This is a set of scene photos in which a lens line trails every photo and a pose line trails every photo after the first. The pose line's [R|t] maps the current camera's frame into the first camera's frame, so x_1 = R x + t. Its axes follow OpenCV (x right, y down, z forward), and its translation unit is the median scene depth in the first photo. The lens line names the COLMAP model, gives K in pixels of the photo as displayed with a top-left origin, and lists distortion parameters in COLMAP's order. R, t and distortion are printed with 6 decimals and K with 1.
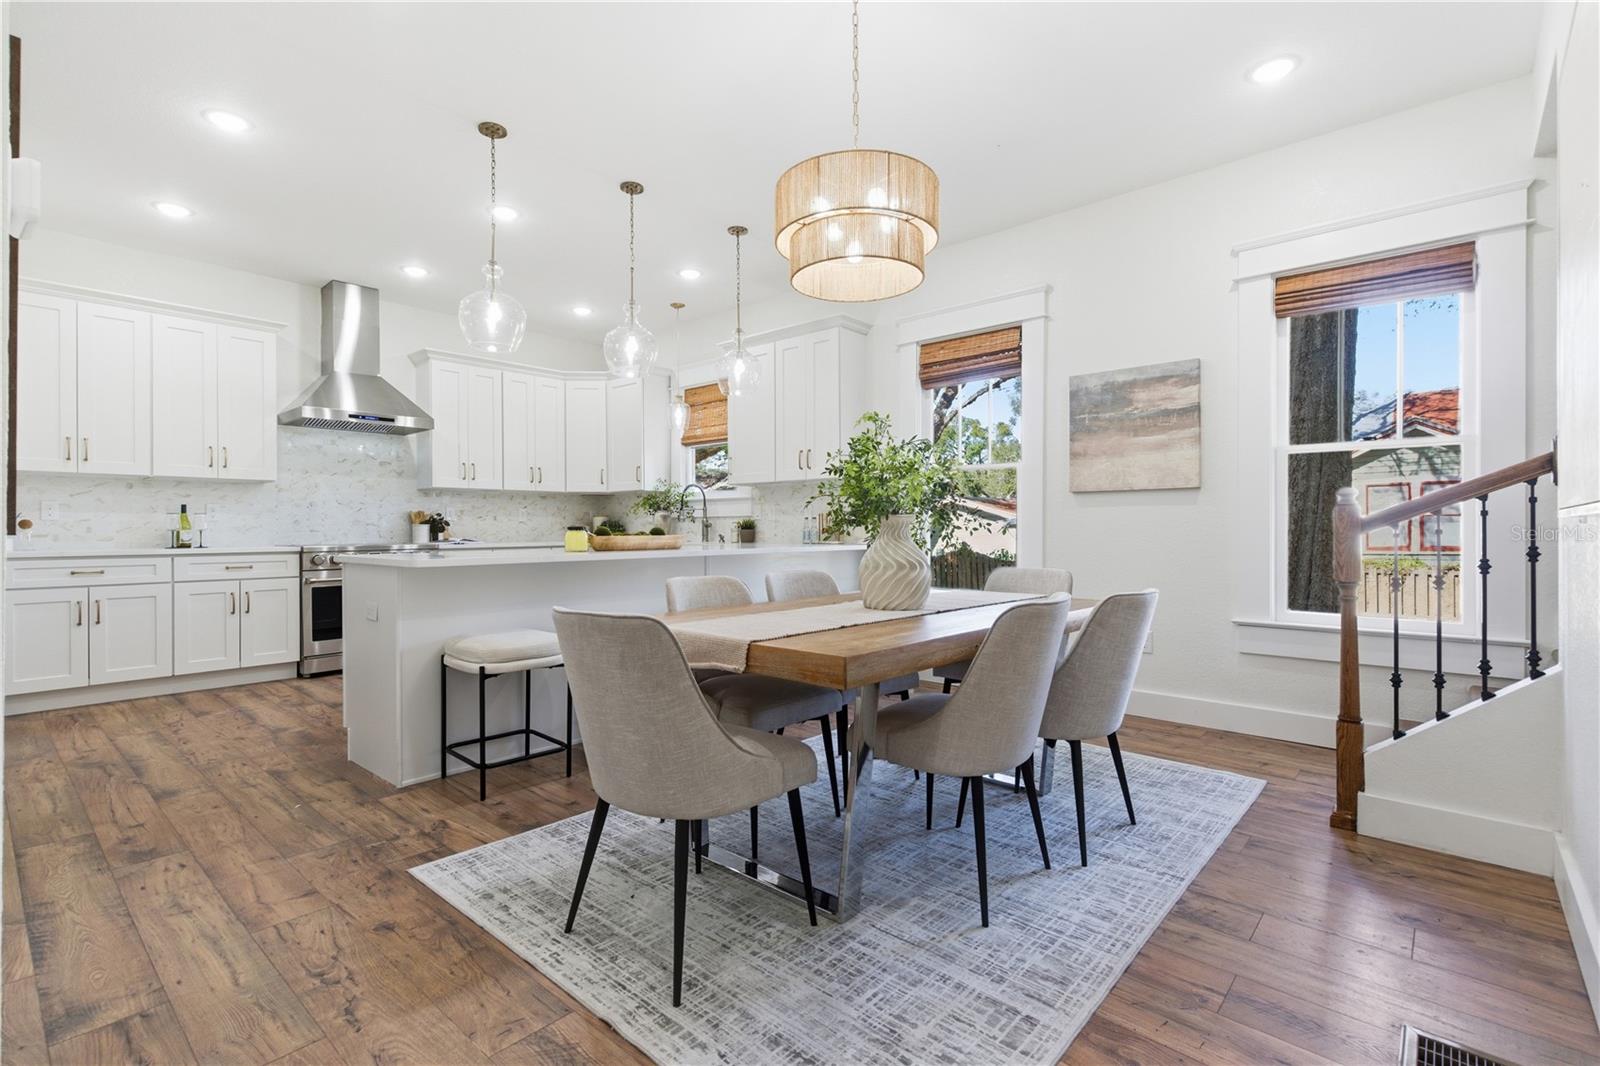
lens RADIAL K [[721.9, 0, 797.2], [0, 721.9, 530.4], [0, 0, 1]] dist [-0.000340, -0.000857]
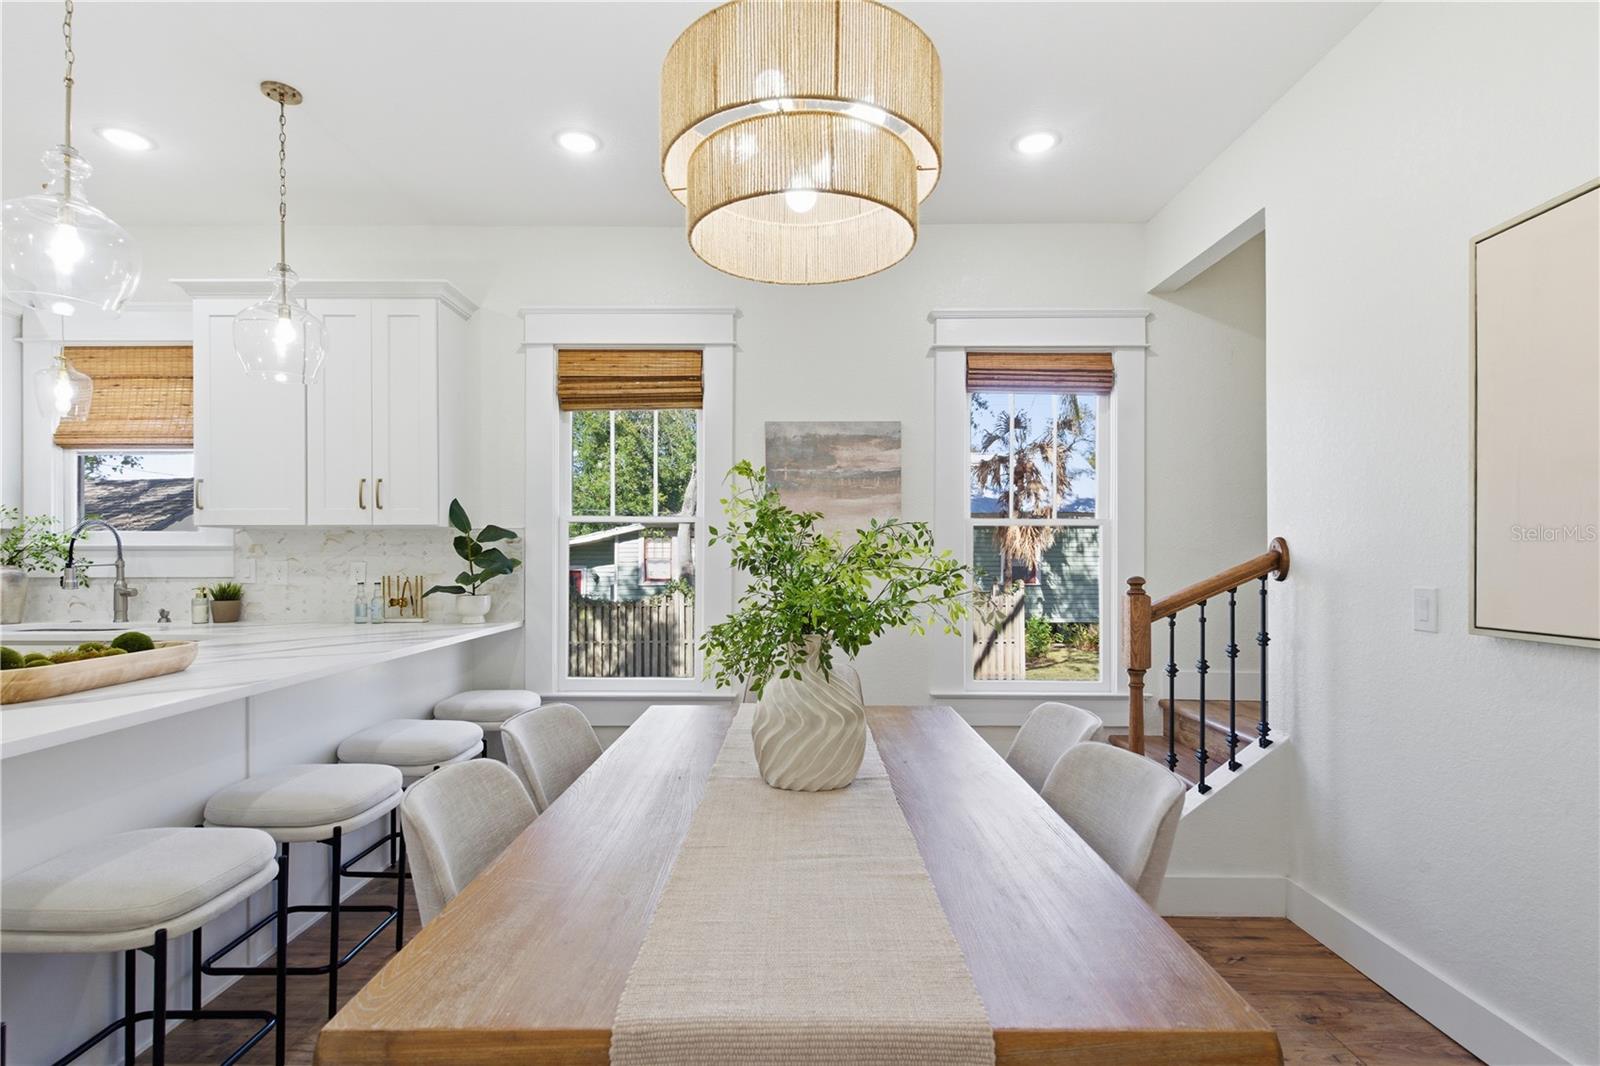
lens RADIAL K [[761.9, 0, 800.5], [0, 761.9, 559.6], [0, 0, 1]] dist [0.001704, -0.000019]
pose [[0.752663, 0.000842, 0.658406, -0.164187], [-0.000099, 0.999999, -0.001166, -0.044596], [-0.658406, 0.000812, 0.752662, 0.268730]]
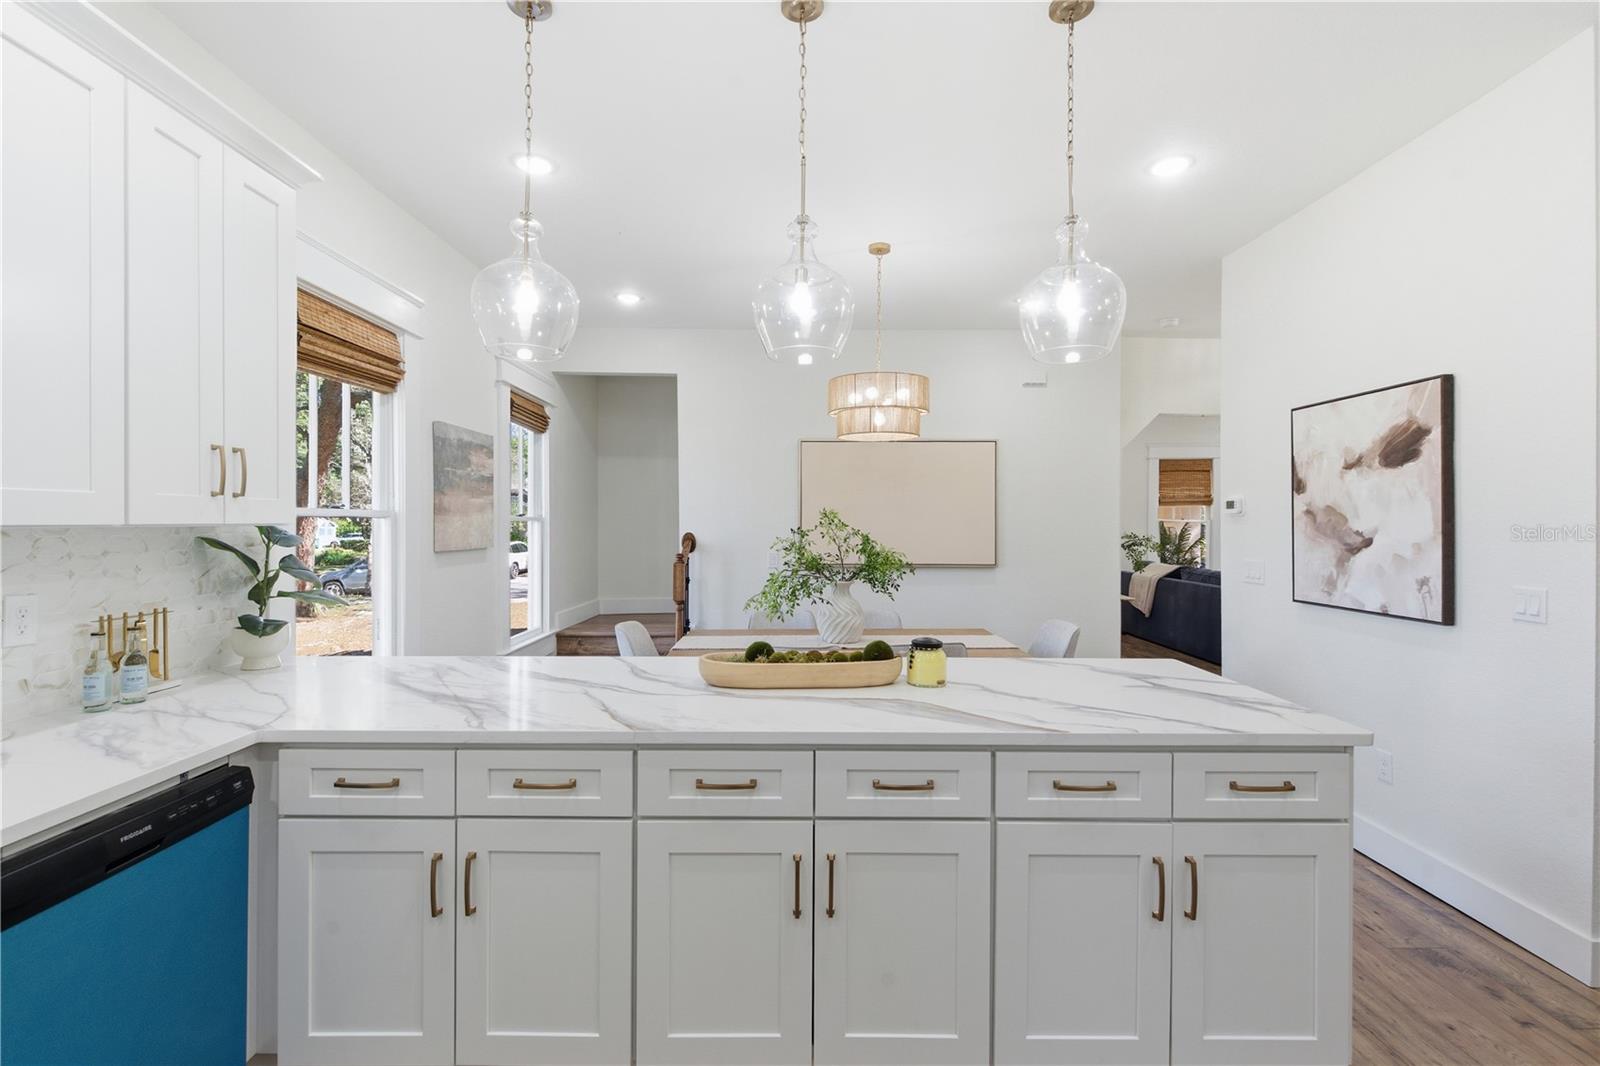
lens RADIAL K [[733.9, 0, 794.4], [0, 733.9, 524.5], [0, 0, 1]] dist [0.001148, -0.000267]
pose [[-0.657691, -0.000988, 0.753287, -0.530629], [0.002800, 0.999989, 0.003756, -0.080037], [-0.753283, 0.004580, -0.657681, 1.143130]]
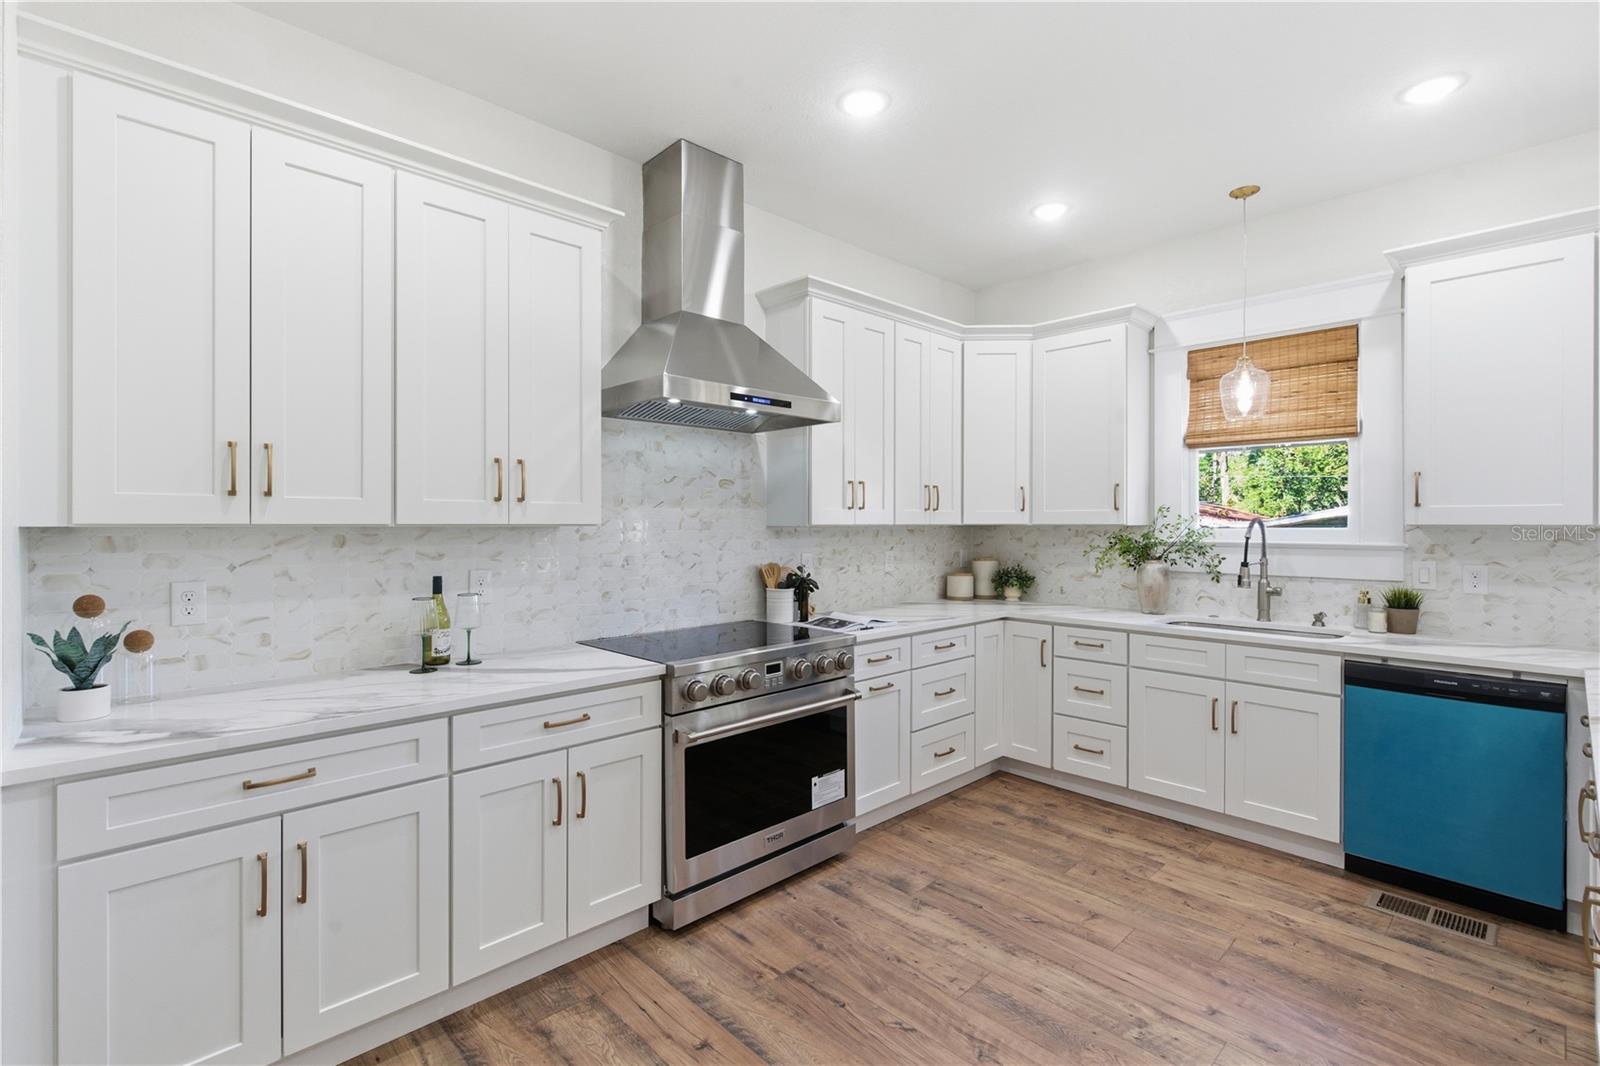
lens RADIAL K [[721.9, 0, 797.2], [0, 721.9, 530.4], [0, 0, 1]] dist [-0.000340, -0.000857]
pose [[0.996091, 0.006339, -0.088110, -0.597732], [-0.005696, 0.999955, 0.007550, -0.076887], [0.088154, -0.007019, 0.996082, 0.564723]]
